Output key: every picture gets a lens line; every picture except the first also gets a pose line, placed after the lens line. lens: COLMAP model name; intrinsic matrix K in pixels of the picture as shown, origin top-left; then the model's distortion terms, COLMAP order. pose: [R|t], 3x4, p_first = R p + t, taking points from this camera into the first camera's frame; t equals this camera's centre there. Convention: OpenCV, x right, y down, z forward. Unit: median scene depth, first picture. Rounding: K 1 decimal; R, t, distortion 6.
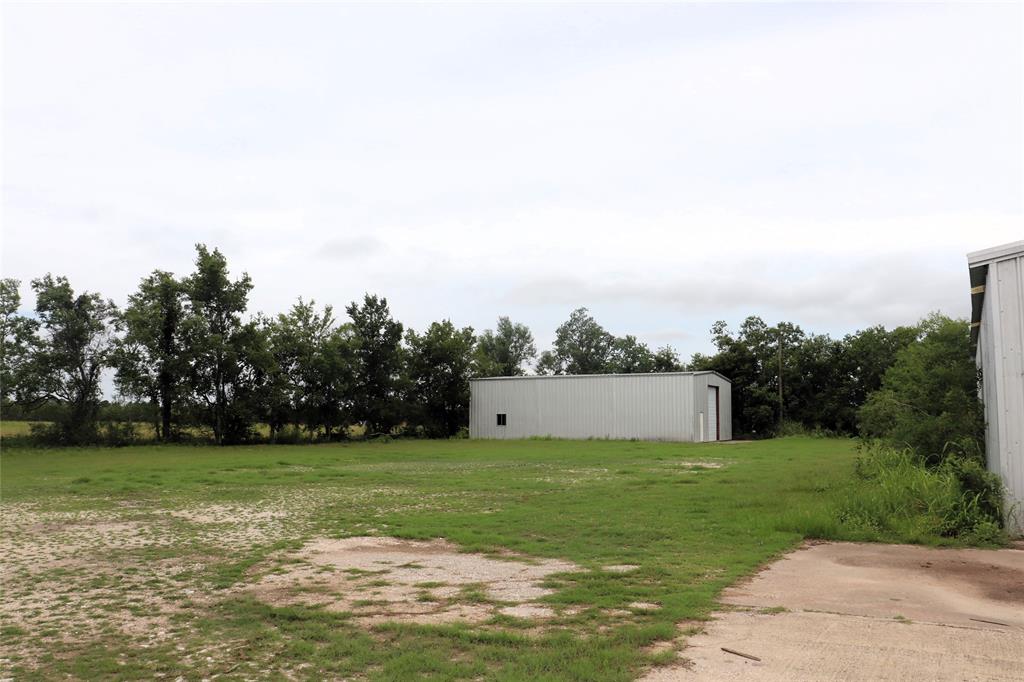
lens RADIAL K [[864.4, 0, 512.0], [0, 864.4, 341.0], [0, 0, 1]] dist [-0.140954, 0.096864]
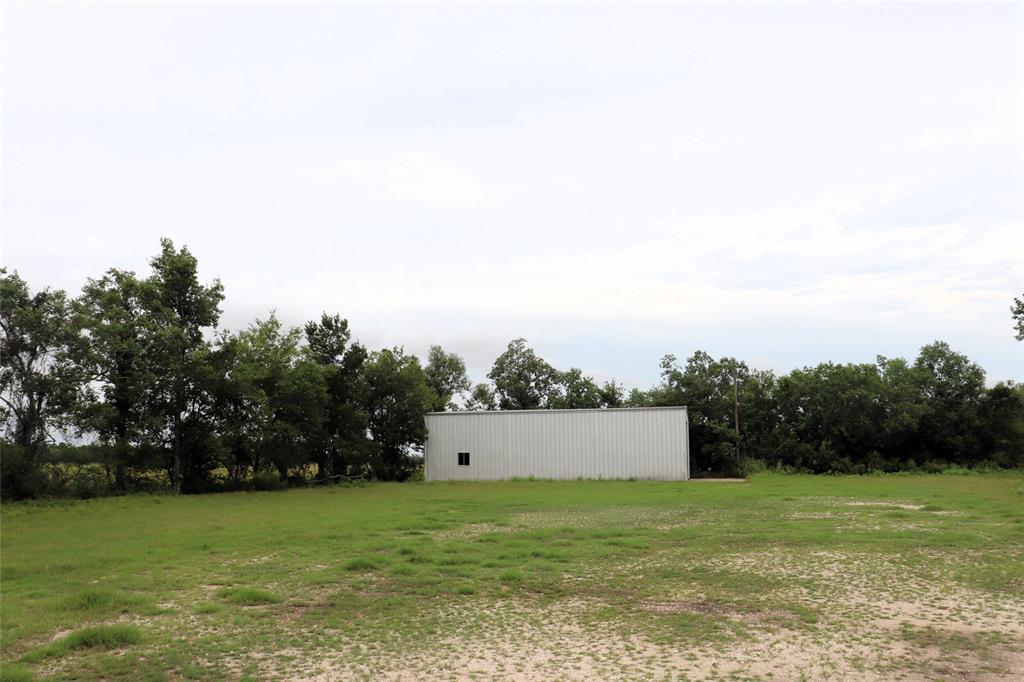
lens RADIAL K [[864.4, 0, 512.0], [0, 864.4, 341.0], [0, 0, 1]] dist [-0.140954, 0.096864]
pose [[0.968434, 0.025846, 0.247927, -0.180055], [-0.014579, 0.998780, -0.047175, 0.010099], [-0.248844, 0.042072, 0.967629, 0.114105]]
